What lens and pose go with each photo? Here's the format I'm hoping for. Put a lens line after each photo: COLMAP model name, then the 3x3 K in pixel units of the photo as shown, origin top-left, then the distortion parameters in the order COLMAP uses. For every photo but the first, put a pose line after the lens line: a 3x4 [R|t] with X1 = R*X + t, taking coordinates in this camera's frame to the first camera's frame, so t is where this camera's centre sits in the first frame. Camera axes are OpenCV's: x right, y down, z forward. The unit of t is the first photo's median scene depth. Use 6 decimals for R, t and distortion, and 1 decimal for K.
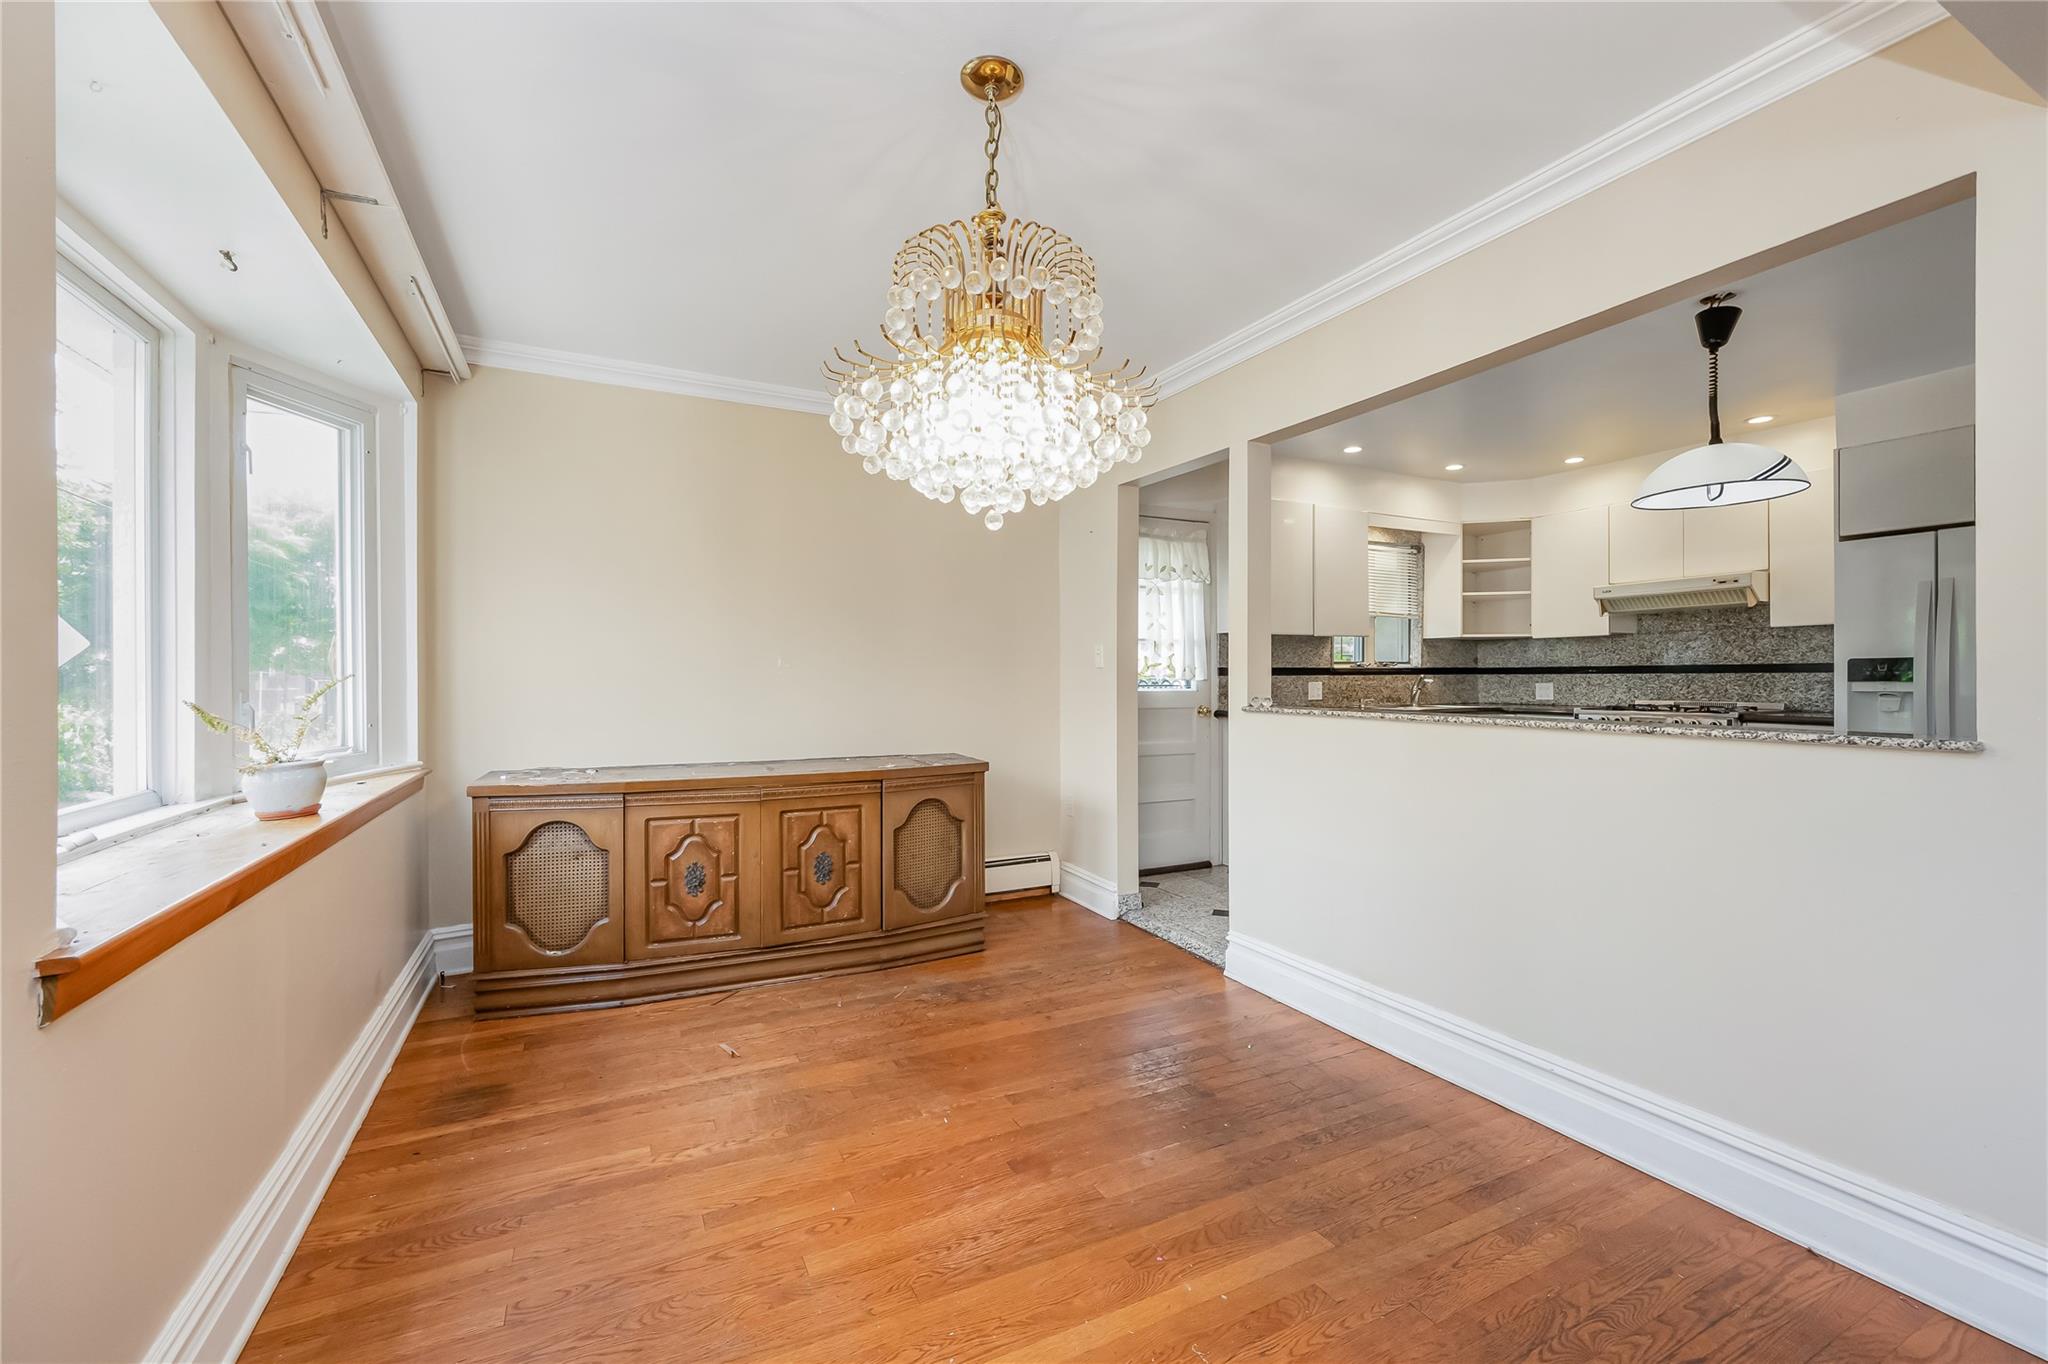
lens RADIAL K [[836.2, 0, 1031.3], [0, 836.2, 679.8], [0, 0, 1]] dist [-0.003927, -0.000332]
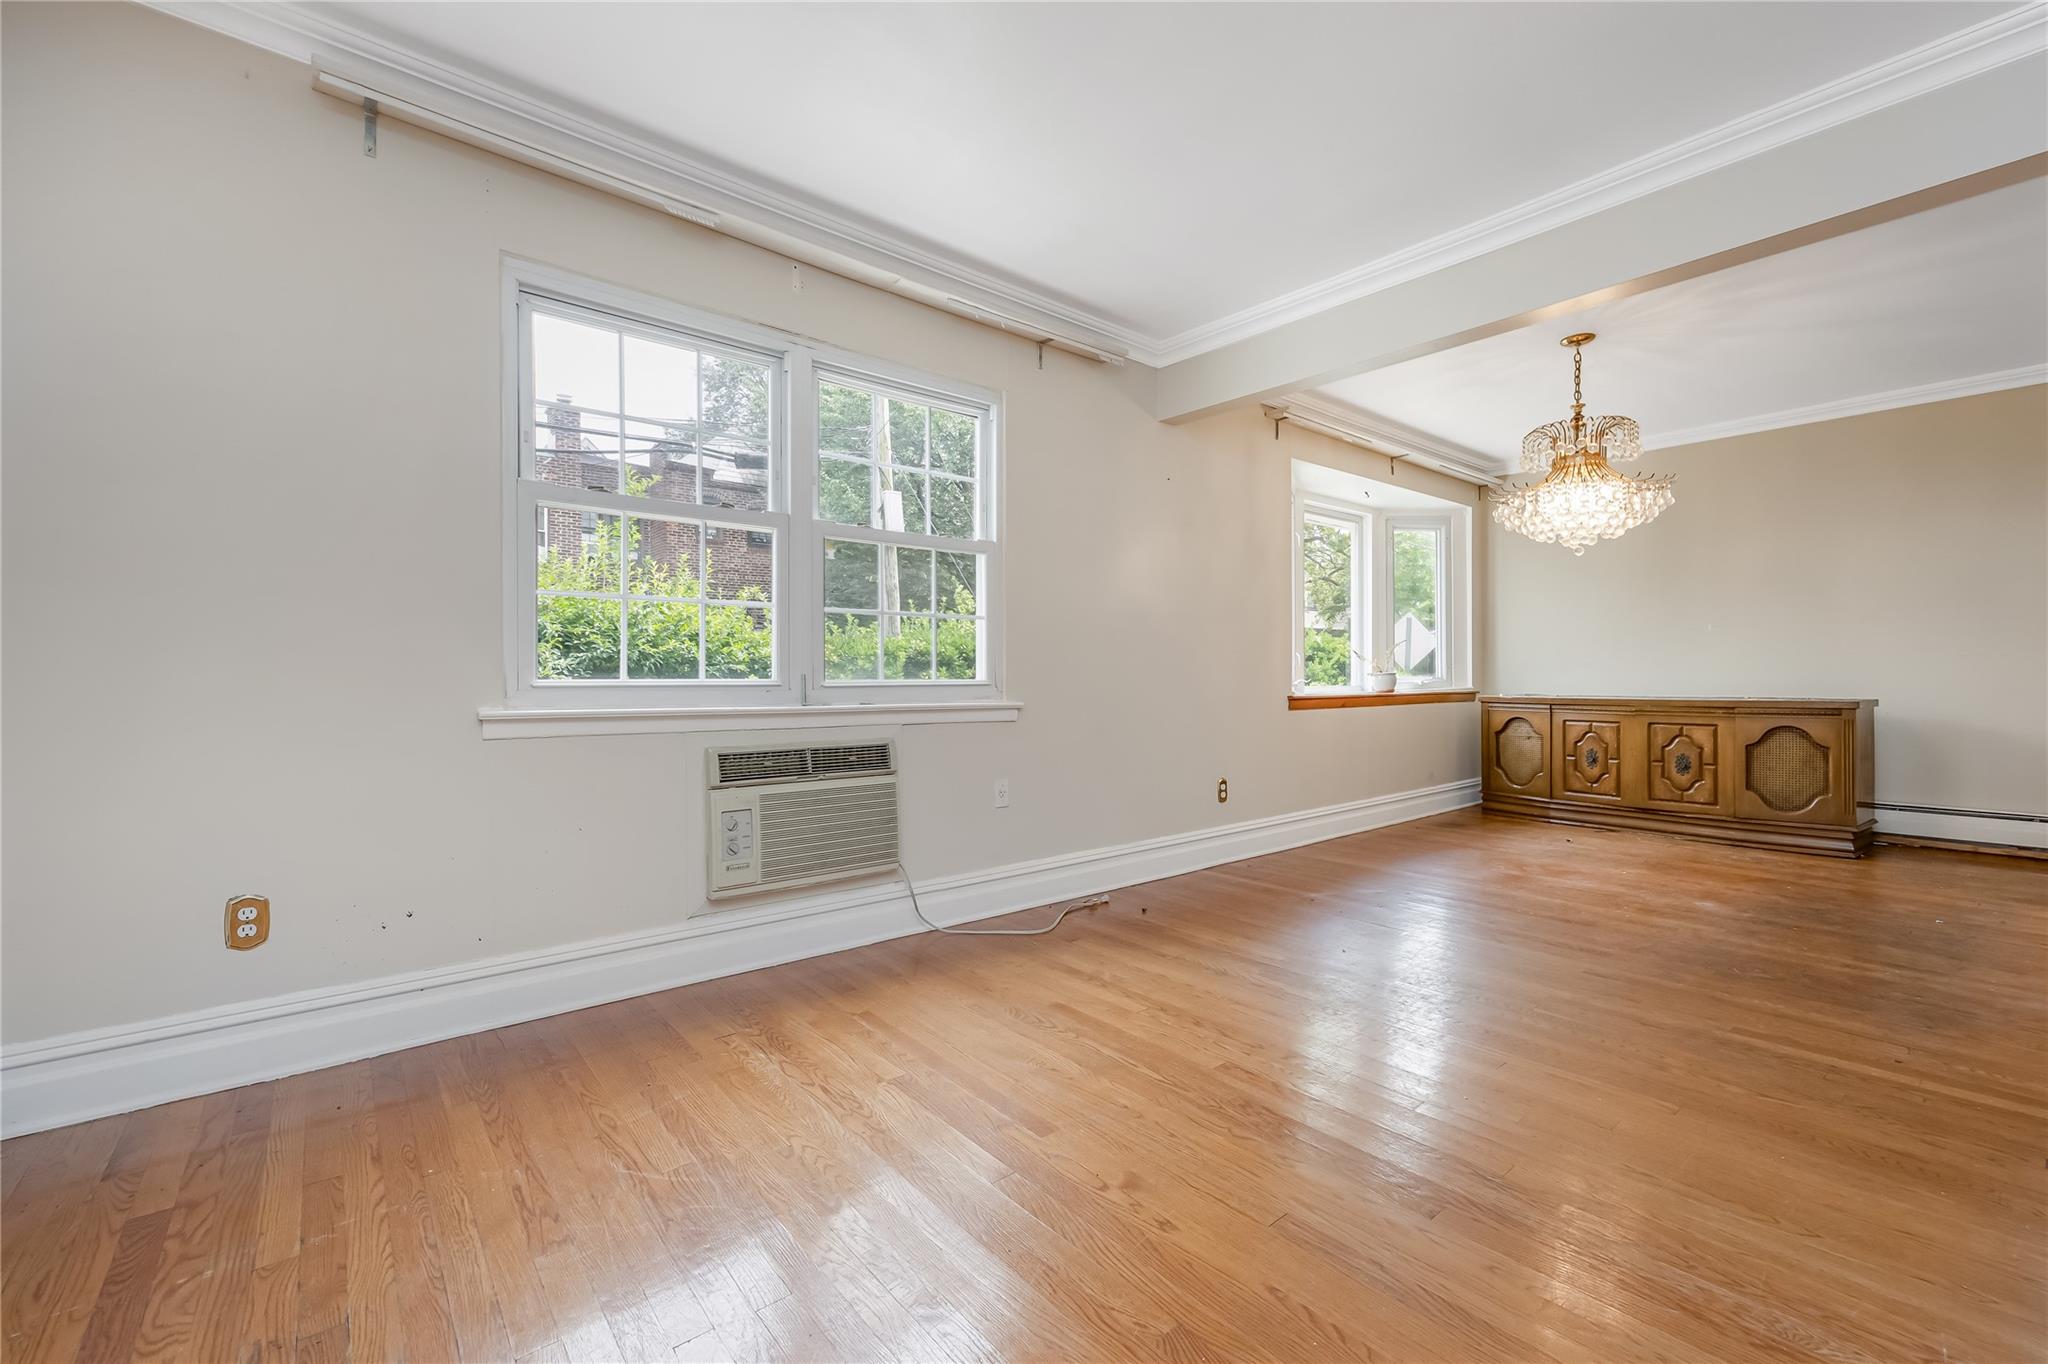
lens RADIAL K [[836.2, 0, 1019.6], [0, 836.2, 676.0], [0, 0, 1]] dist [-0.003927, -0.000332]
pose [[0.201956, 0.000315, -0.979395, 1.008977], [0.004028, 0.999991, 0.001152, 0.066640], [0.979386, -0.004177, 0.201953, -0.466296]]
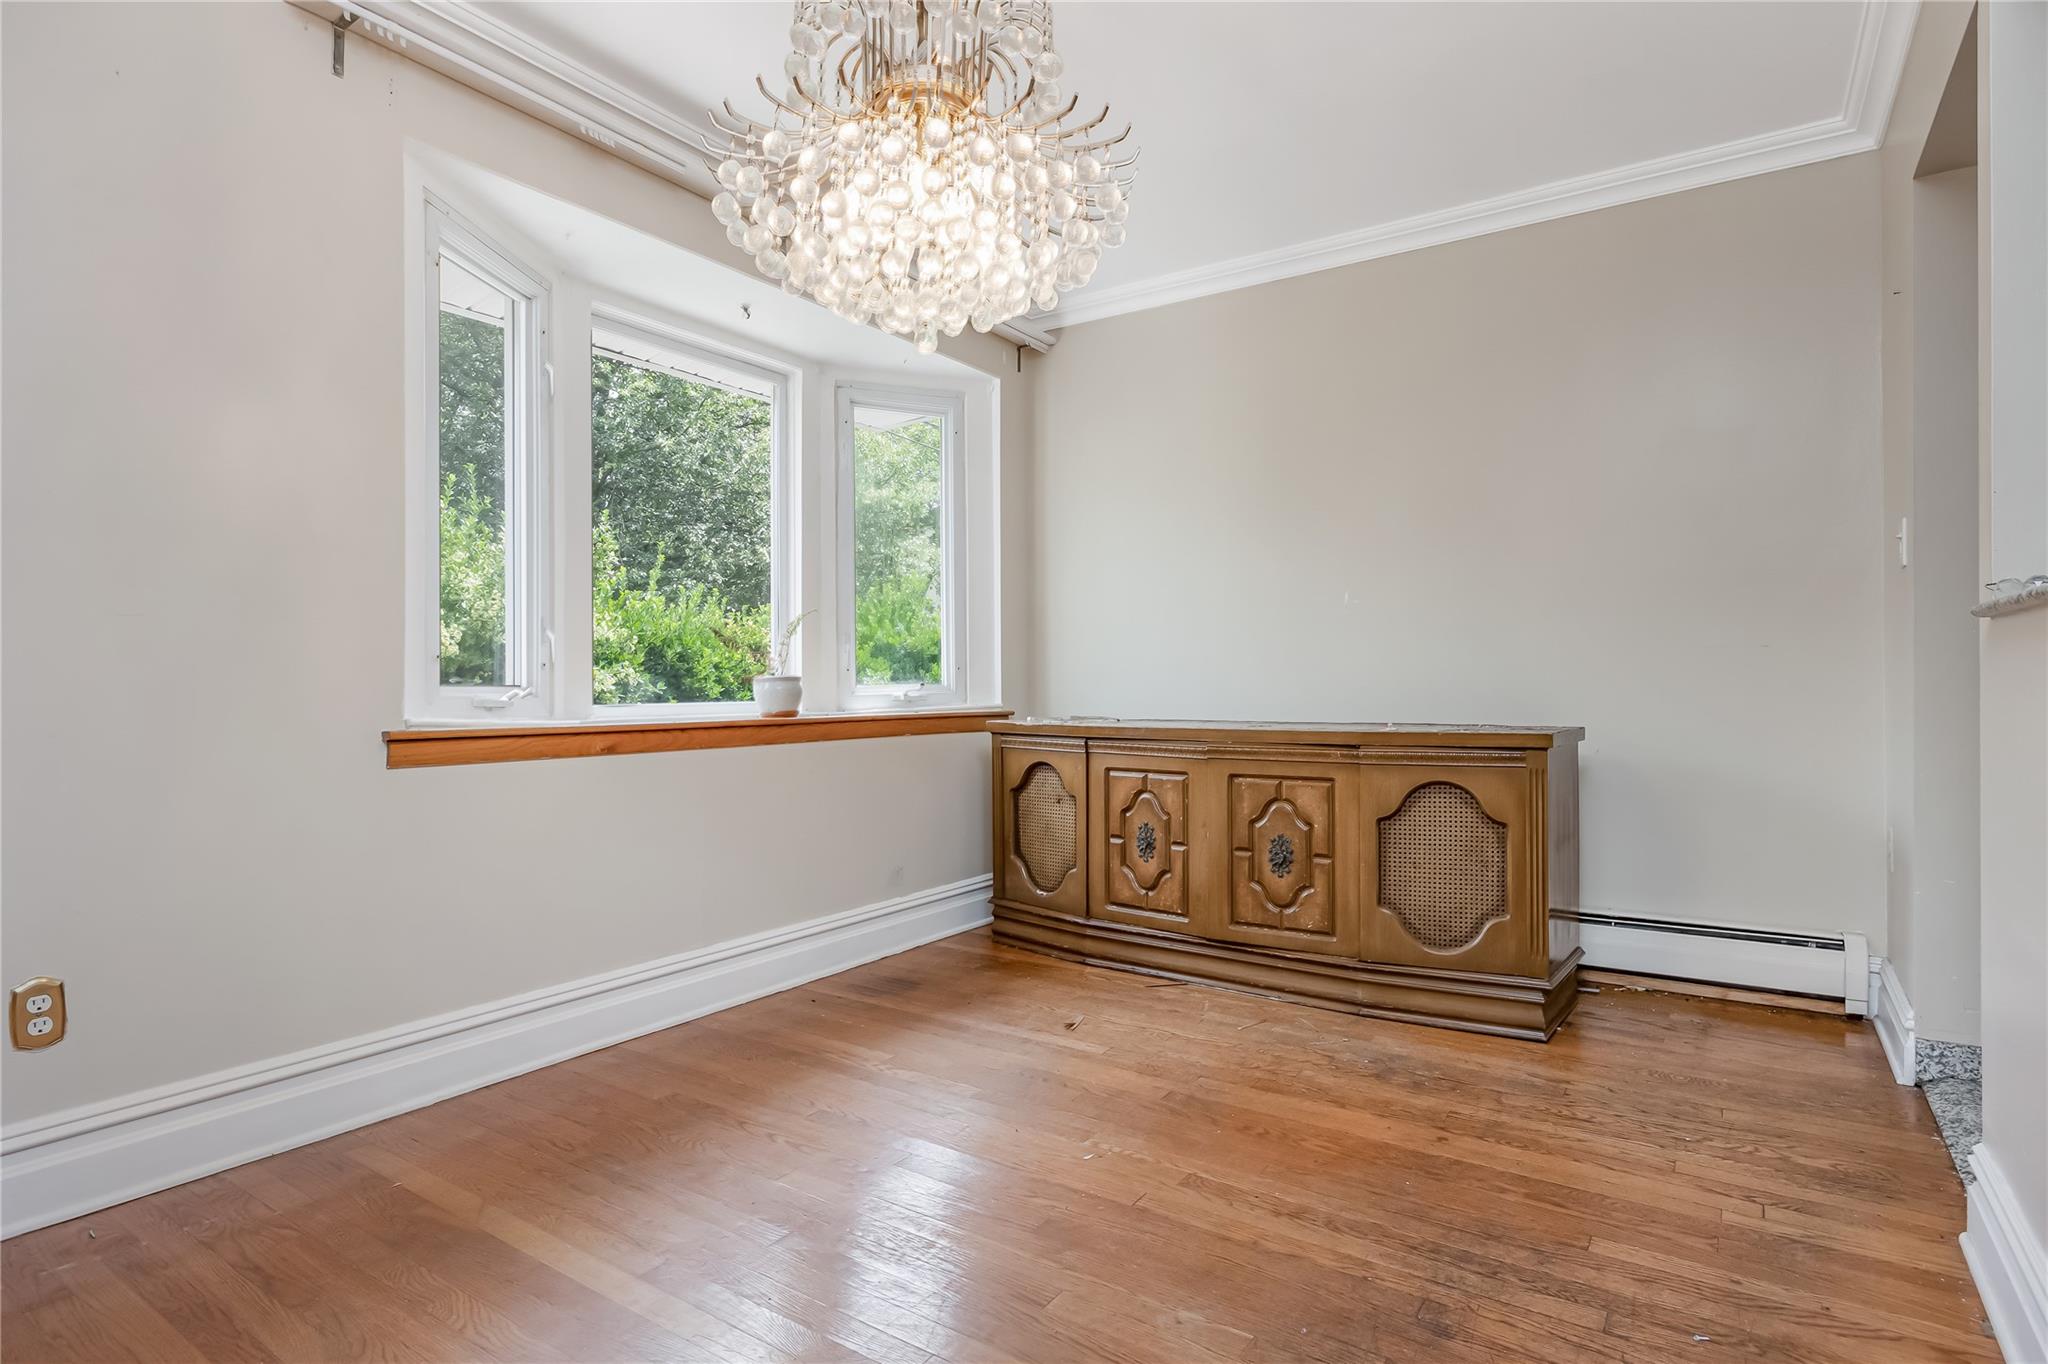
lens RADIAL K [[1052.6, 0, 1025.5], [0, 1052.6, 685.6], [0, 0, 1]] dist [-0.004834, 0.000498]
pose [[0.488985, -0.001115, -0.872292, 0.496548], [0.001894, 0.999998, -0.000216, 0.074985], [0.872290, -0.001547, 0.488986, 0.350349]]
